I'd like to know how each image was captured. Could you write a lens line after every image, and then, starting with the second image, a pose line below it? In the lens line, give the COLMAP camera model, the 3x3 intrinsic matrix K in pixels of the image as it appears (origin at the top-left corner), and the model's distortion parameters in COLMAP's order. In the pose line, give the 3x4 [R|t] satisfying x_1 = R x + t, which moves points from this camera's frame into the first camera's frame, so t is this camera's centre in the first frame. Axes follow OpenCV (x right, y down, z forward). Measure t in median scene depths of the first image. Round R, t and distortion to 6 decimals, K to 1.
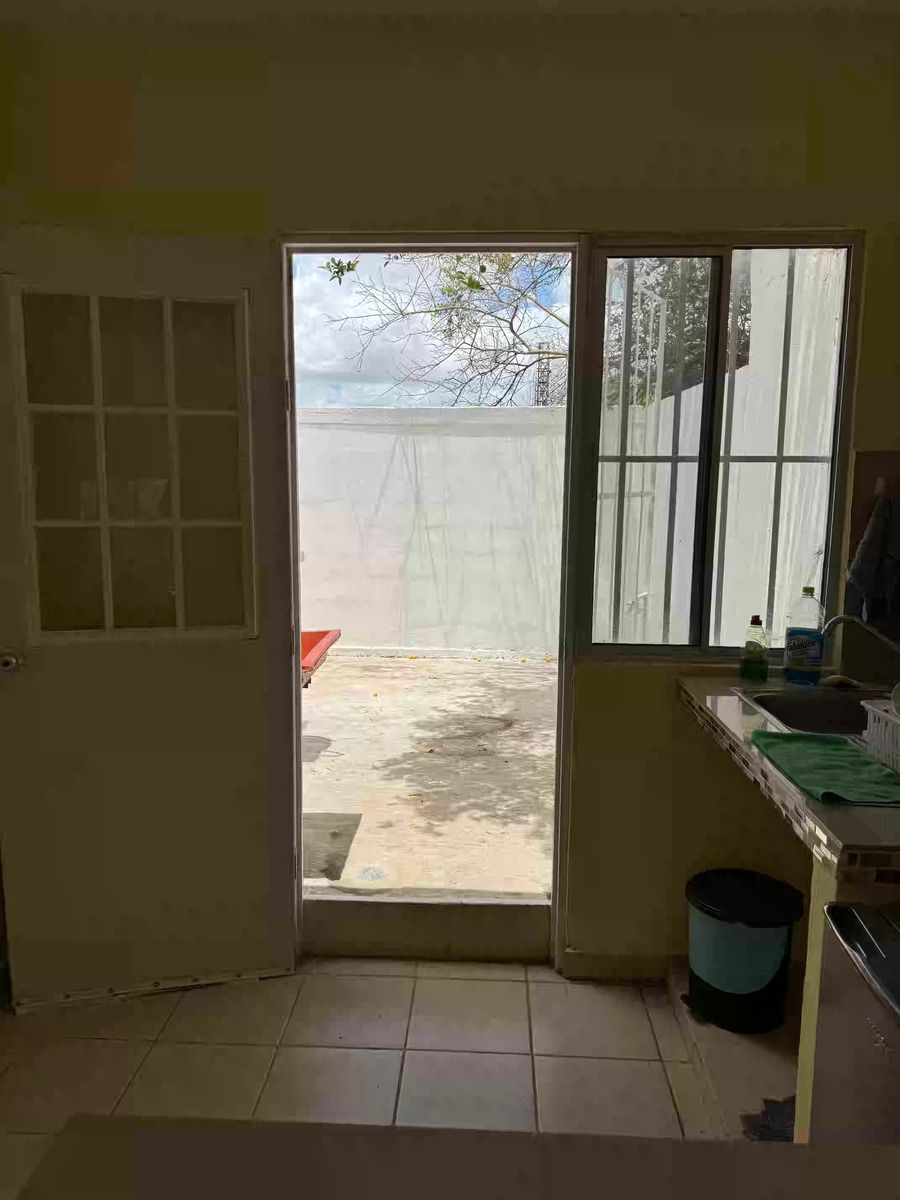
lens RADIAL K [[862.8, 0, 442.5], [0, 862.8, 612.9], [0, 0, 1]] dist [0.045583, -0.045471]
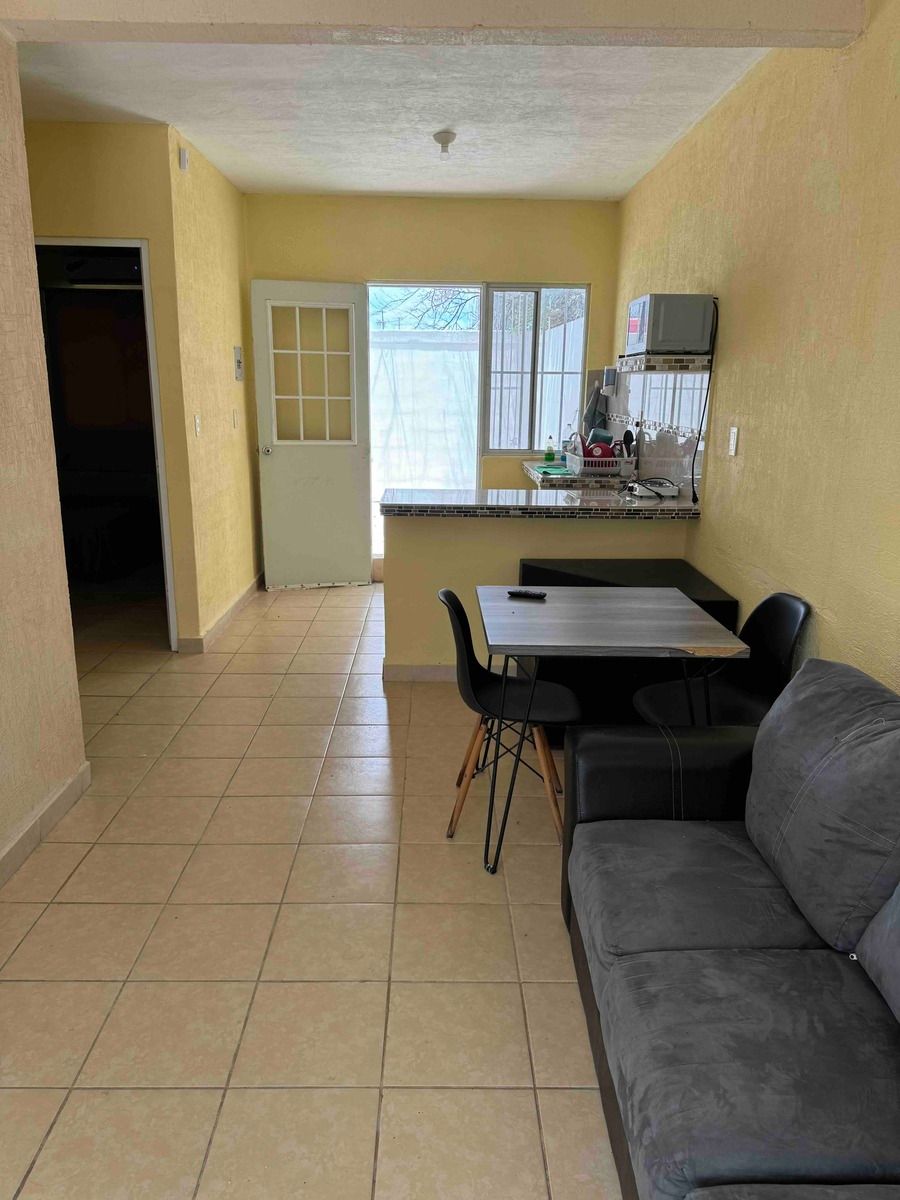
lens RADIAL K [[862.8, 0, 442.5], [0, 862.8, 612.9], [0, 0, 1]] dist [0.045583, -0.045471]
pose [[0.998073, -0.011041, 0.061066, -0.069615], [0.004344, 0.994062, 0.108729, 0.137904], [-0.061904, -0.108255, 0.992194, -0.888316]]
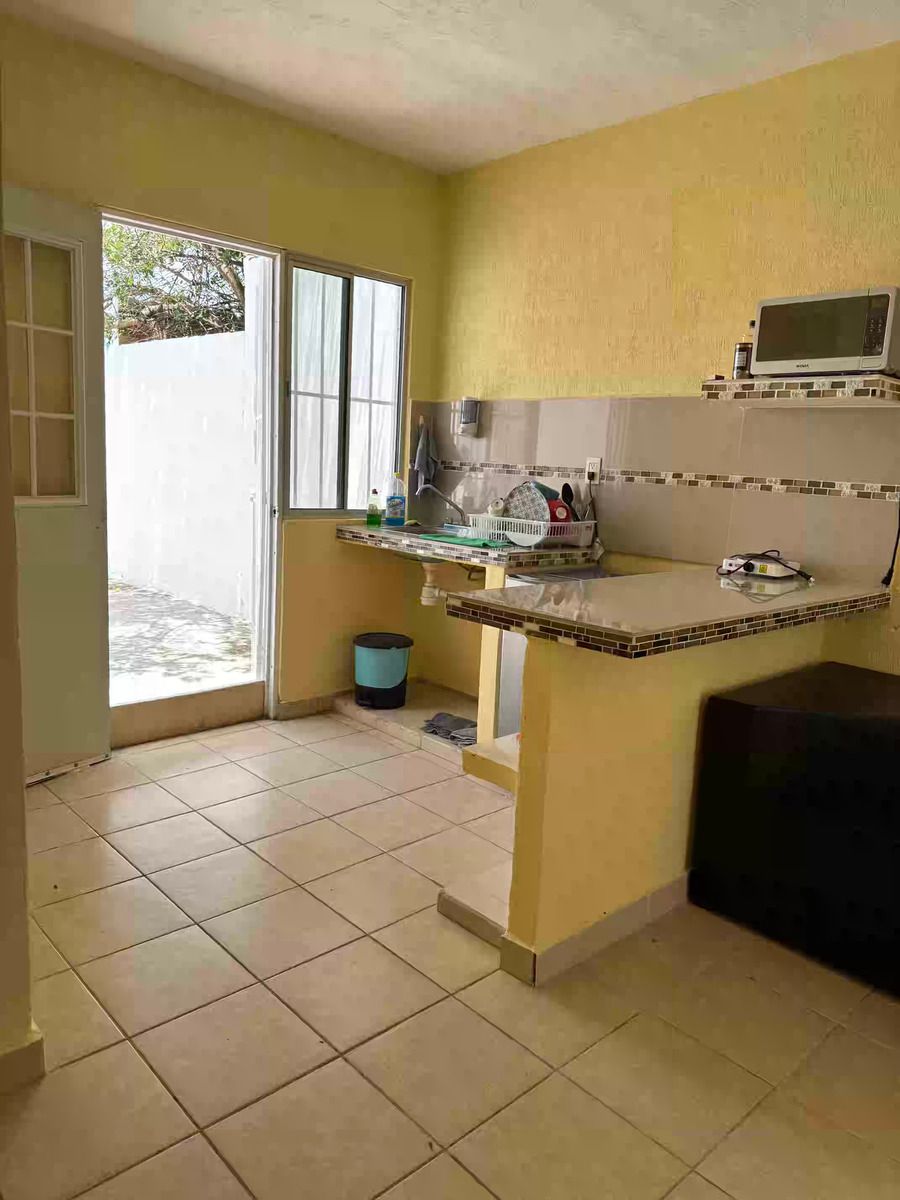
lens RADIAL K [[848.7, 0, 456.6], [0, 848.7, 618.2], [0, 0, 1]] dist [0.131953, -0.231889]
pose [[0.685051, -0.107449, 0.720527, -0.464491], [0.060931, 0.994048, 0.090307, 0.067645], [-0.725942, -0.017963, 0.687521, -0.195696]]
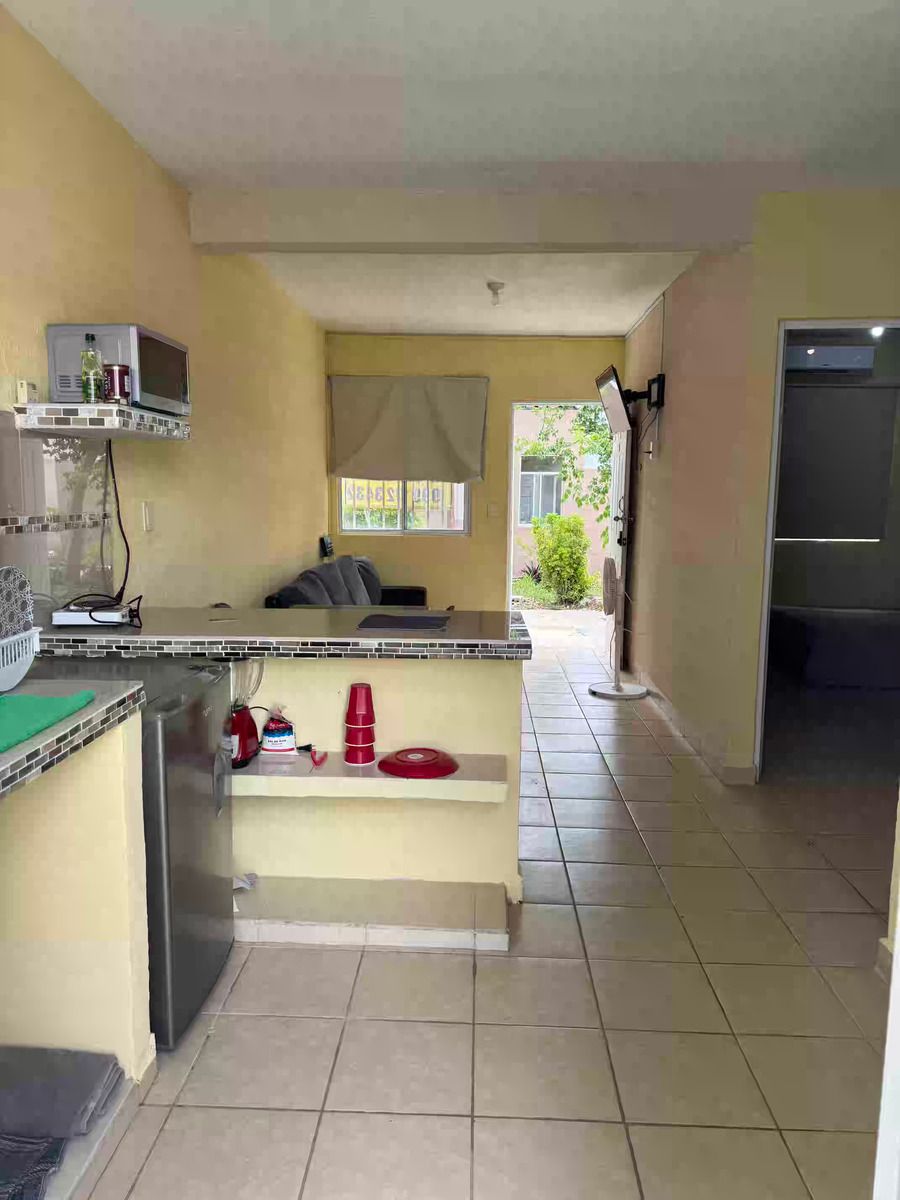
lens RADIAL K [[848.7, 0, 456.6], [0, 848.7, 618.2], [0, 0, 1]] dist [0.131953, -0.231889]
pose [[-0.999437, -0.013148, -0.030879, -0.021449], [-0.021598, 0.956206, 0.291896, -0.080448], [0.025689, 0.292399, -0.955951, 0.709195]]
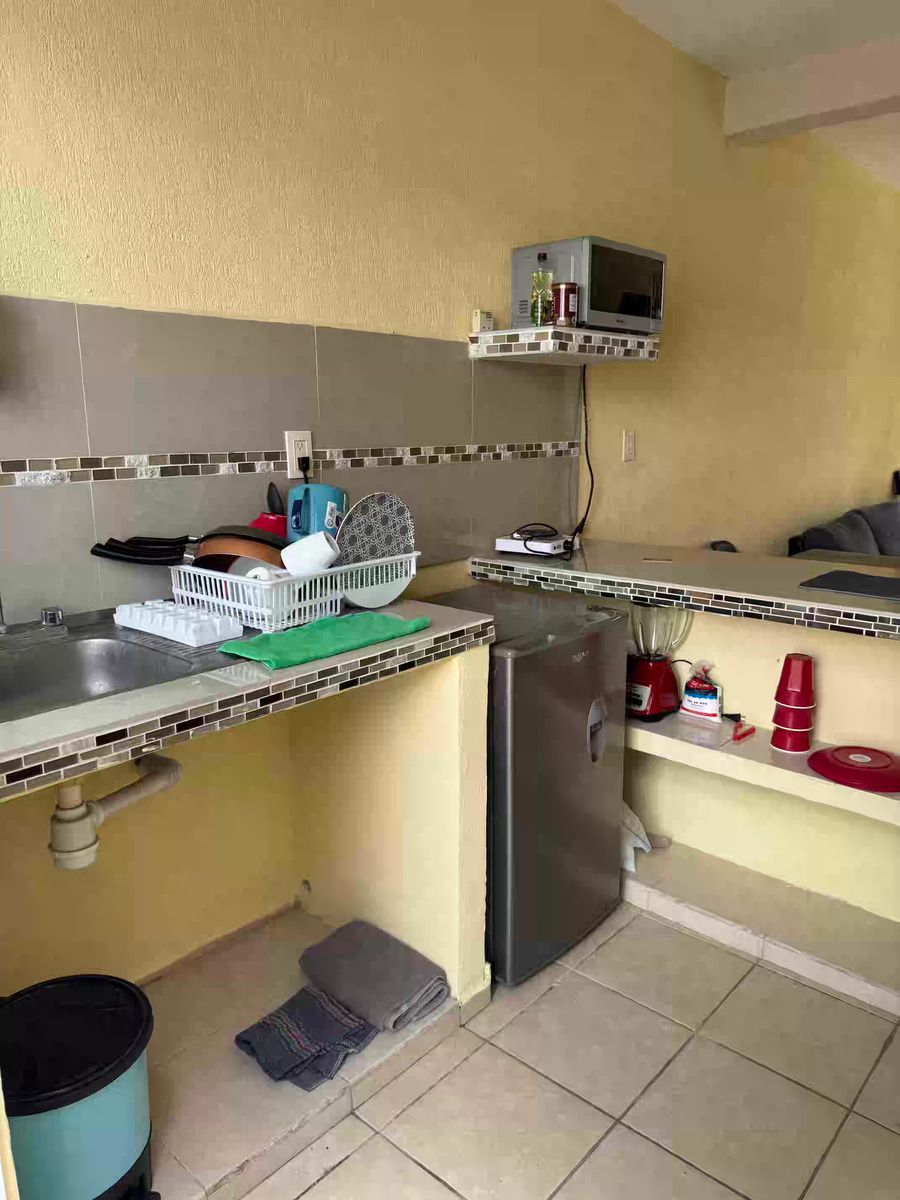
lens RADIAL K [[848.7, 0, 456.6], [0, 848.7, 618.2], [0, 0, 1]] dist [0.131953, -0.231889]
pose [[-0.779499, -0.149115, 0.608397, -0.122078], [0.088751, 0.935165, 0.342914, -0.063770], [-0.620085, 0.321297, -0.715726, 0.607674]]
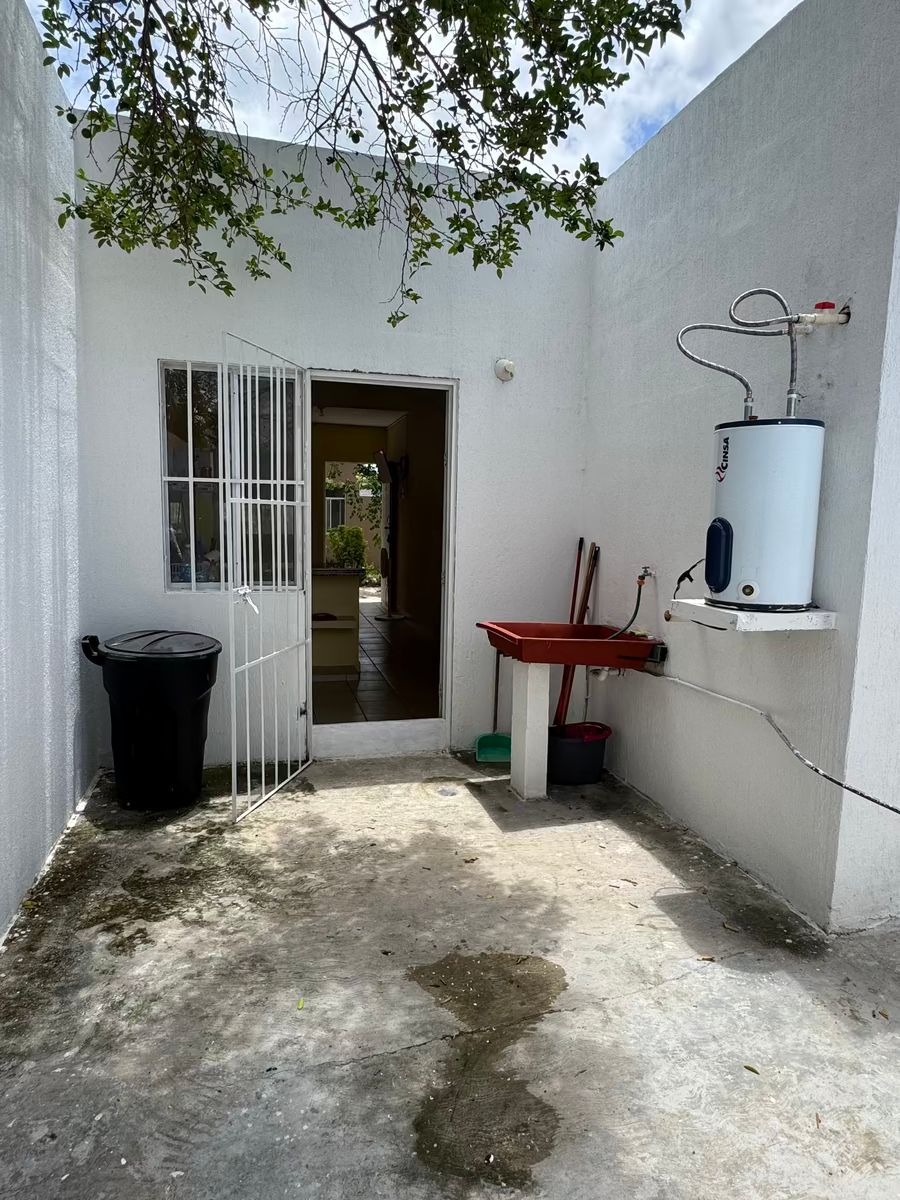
lens RADIAL K [[704.2, 0, 450.0], [0, 704.2, 600.0], [0, 0, 1]] dist [-0.000729, -0.000648]
pose [[-0.950261, 0.008515, -0.311338, 0.210210], [-0.076619, 0.962515, 0.260180, -0.226863], [0.301883, 0.271093, -0.913989, 1.600120]]
